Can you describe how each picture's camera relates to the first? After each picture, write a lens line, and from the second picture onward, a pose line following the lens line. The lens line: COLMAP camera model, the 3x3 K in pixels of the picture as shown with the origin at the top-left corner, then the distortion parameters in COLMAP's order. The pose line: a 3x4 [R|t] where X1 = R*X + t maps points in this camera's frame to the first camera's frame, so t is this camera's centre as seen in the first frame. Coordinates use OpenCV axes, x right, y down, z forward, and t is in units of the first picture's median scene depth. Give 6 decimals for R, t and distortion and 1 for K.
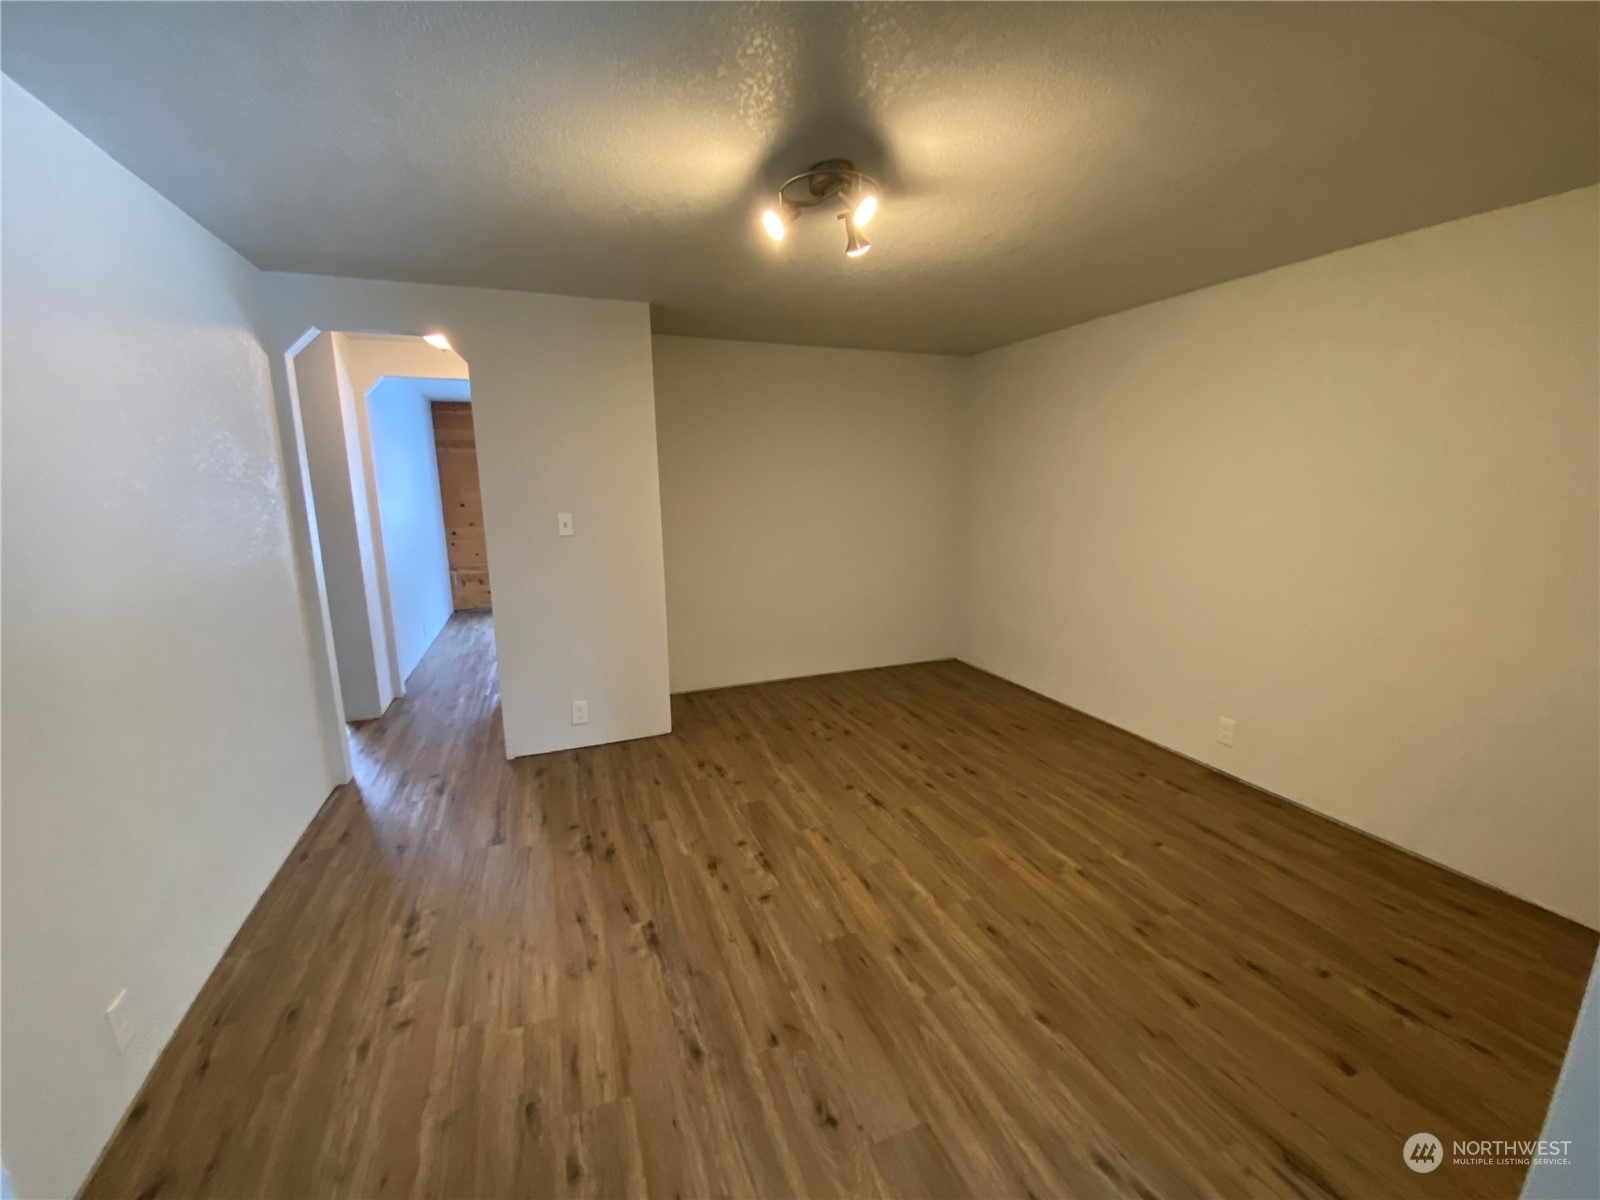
lens RADIAL K [[645.4, 0, 793.0], [0, 645.4, 601.3], [0, 0, 1]] dist [0.033064, -0.035989]
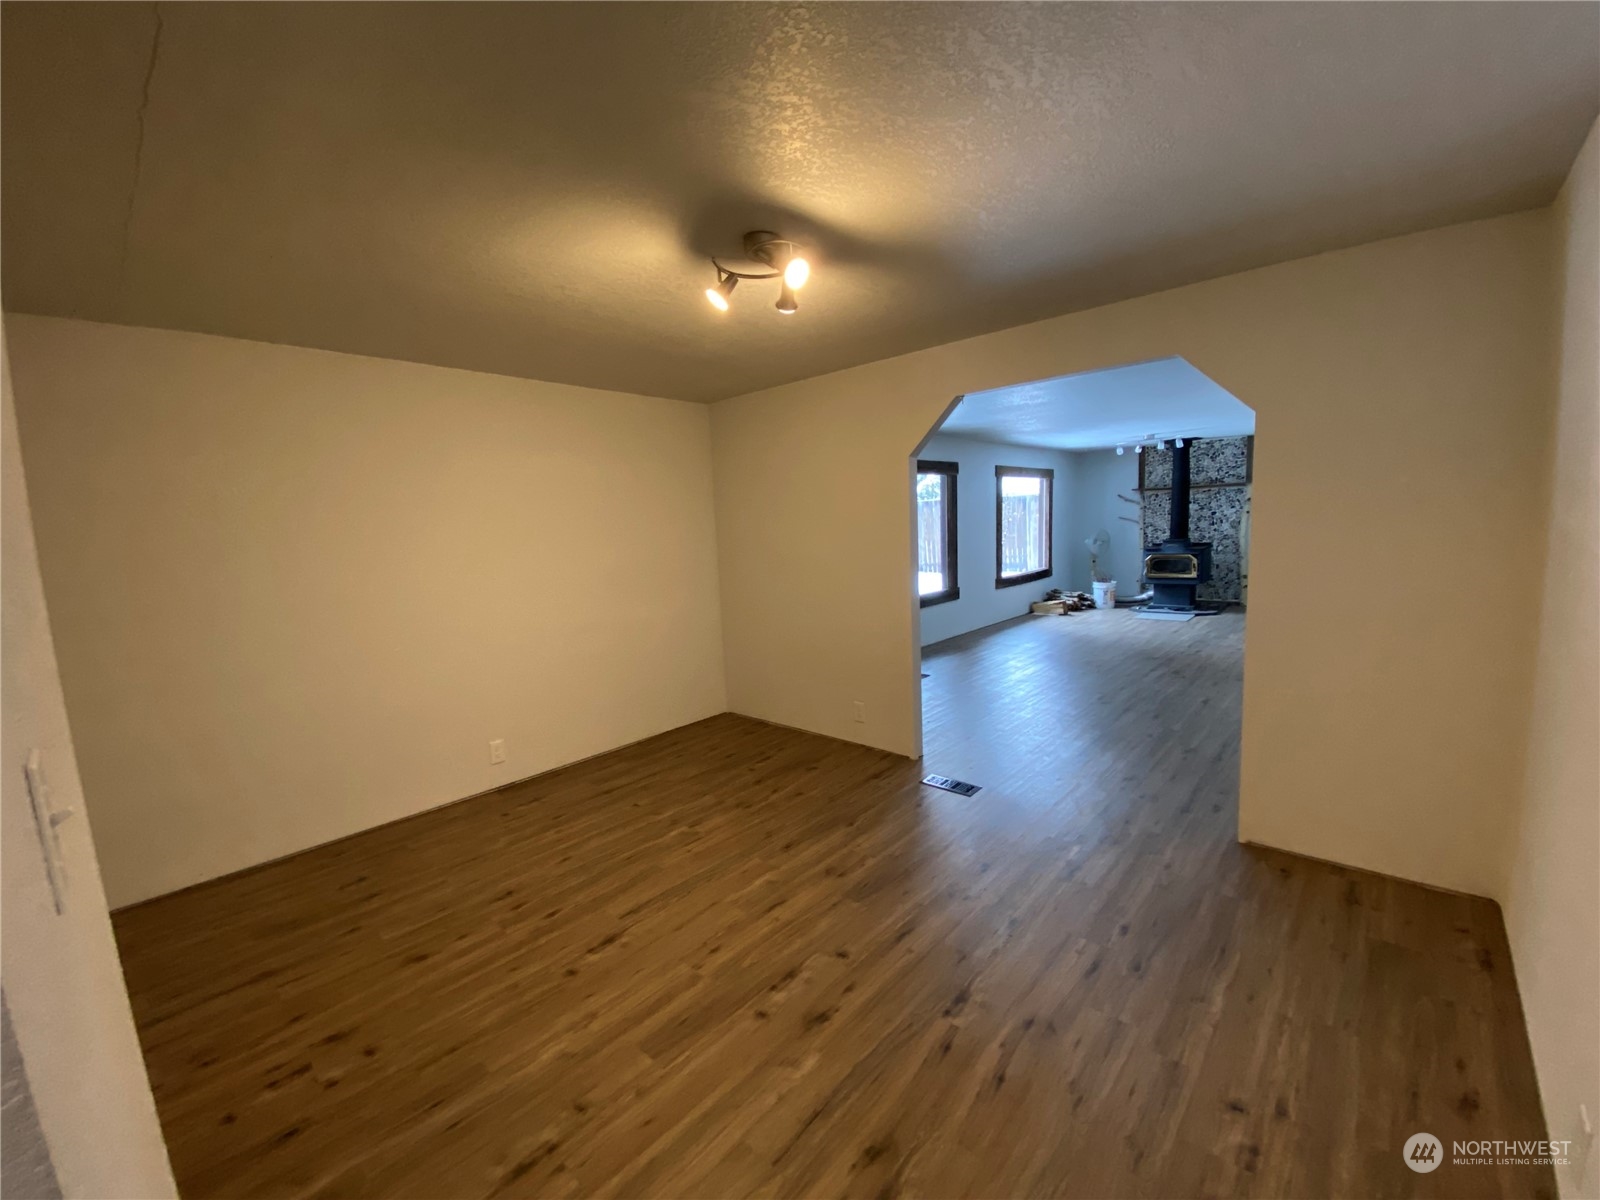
lens RADIAL K [[645.4, 0, 793.0], [0, 645.4, 601.3], [0, 0, 1]] dist [0.033064, -0.035989]
pose [[-0.451035, -0.082626, 0.888673, -0.743681], [0.211434, 0.957470, 0.196333, -0.220643], [-0.867101, 0.276449, -0.414382, 1.198295]]
